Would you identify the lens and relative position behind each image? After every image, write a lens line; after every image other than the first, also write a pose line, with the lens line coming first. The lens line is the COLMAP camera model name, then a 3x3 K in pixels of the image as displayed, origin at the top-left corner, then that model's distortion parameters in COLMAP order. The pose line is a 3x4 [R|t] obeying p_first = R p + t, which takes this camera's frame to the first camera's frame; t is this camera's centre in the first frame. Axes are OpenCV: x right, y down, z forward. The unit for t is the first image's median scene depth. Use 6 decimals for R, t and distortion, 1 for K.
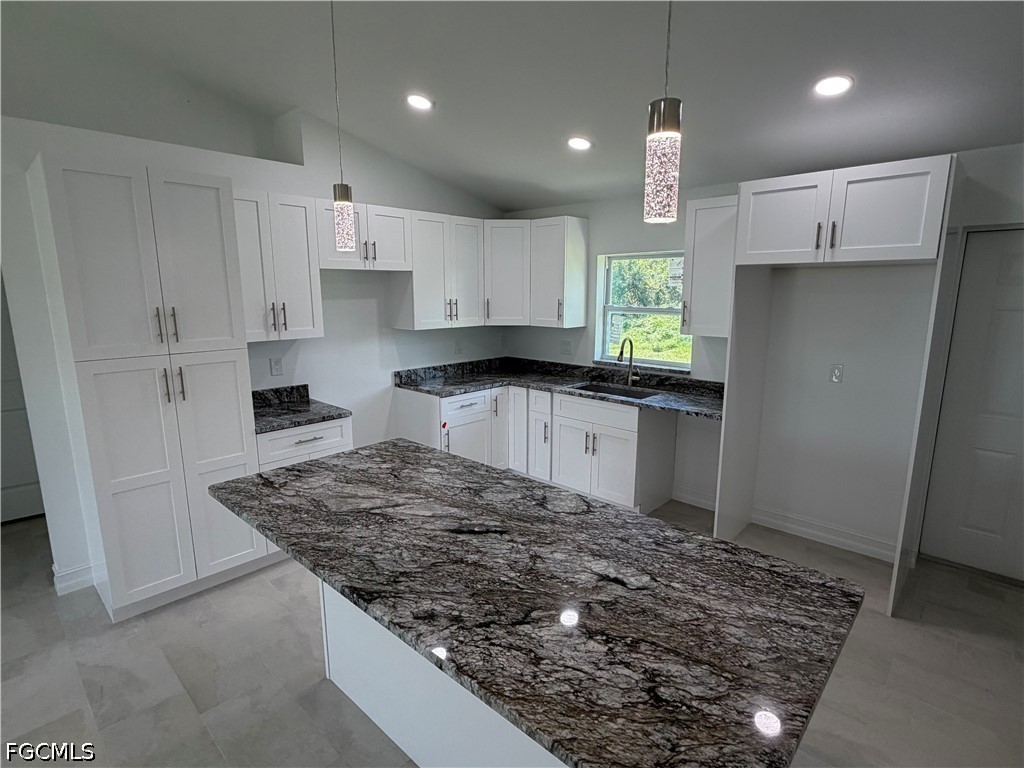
lens RADIAL K [[521.7, 0, 510.5], [0, 521.7, 385.3], [0, 0, 1]] dist [-0.000813, 0.001676]
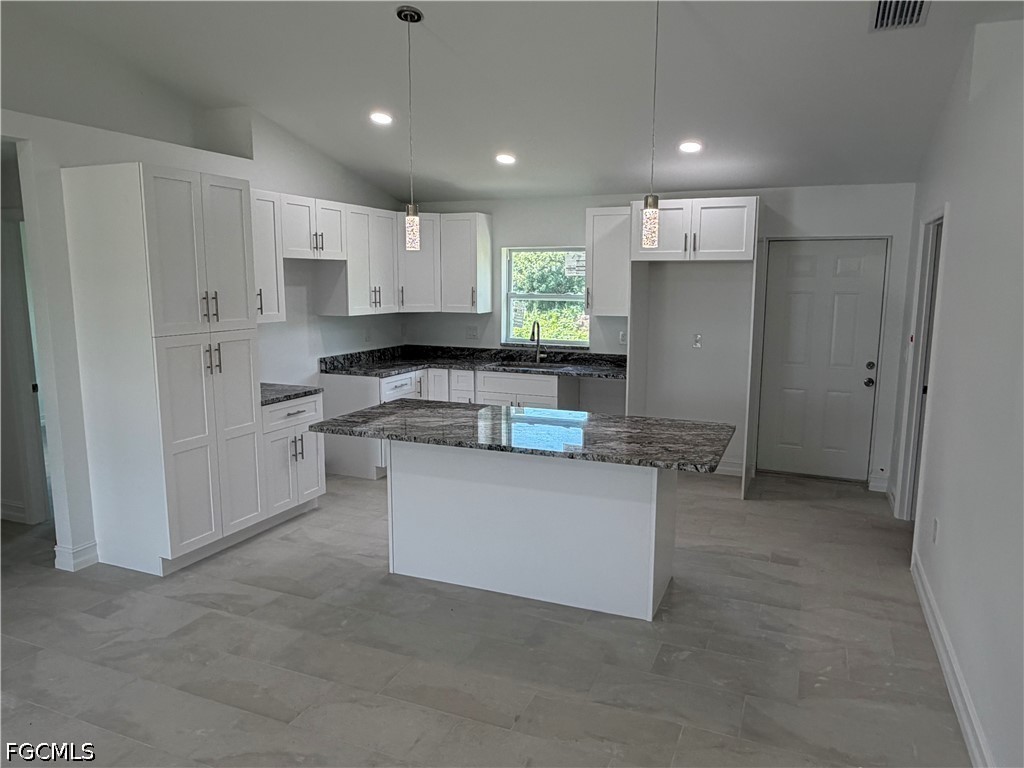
lens RADIAL K [[709.1, 0, 515.8], [0, 709.1, 385.4], [0, 0, 1]] dist [0.001851, -0.006314]
pose [[0.937524, -0.047038, 0.344726, -0.394395], [0.058208, 0.998059, -0.022119, 0.091225], [-0.343017, 0.040803, 0.938443, -0.482464]]
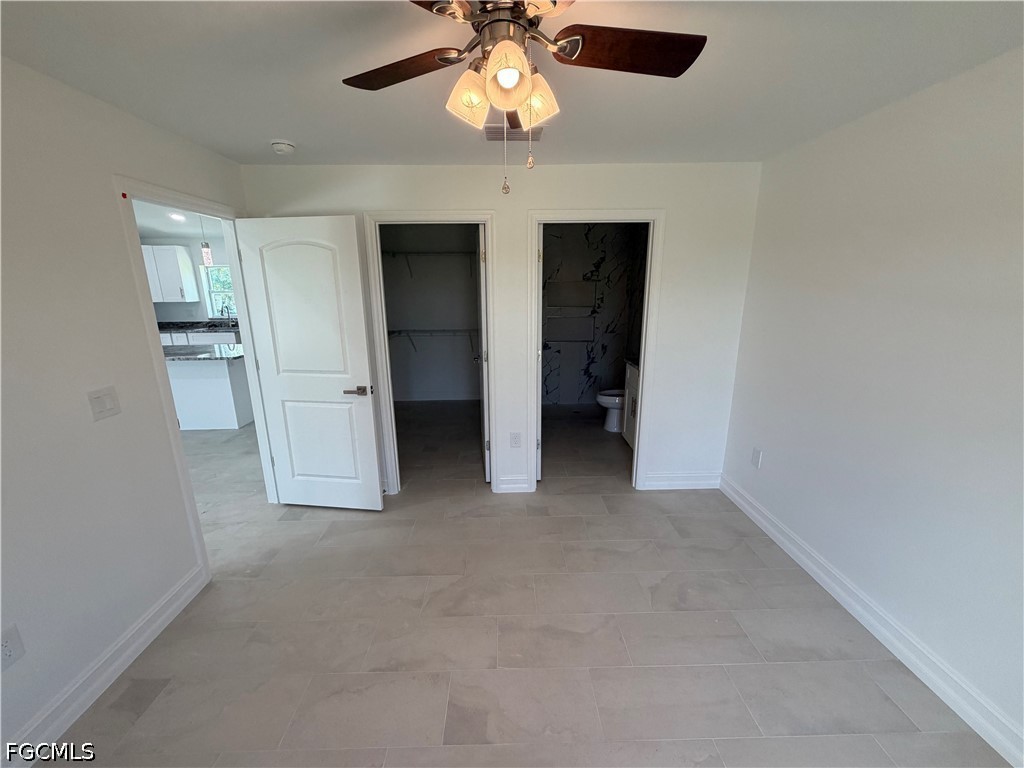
lens RADIAL K [[406.4, 0, 511.4], [0, 406.4, 386.3], [0, 0, 1]] dist [-0.004404, 0.000696]
pose [[0.707563, -0.178810, 0.683654, -0.158726], [0.136324, 0.983823, 0.116227, 0.229798], [-0.693376, 0.010961, 0.720492, -1.141280]]
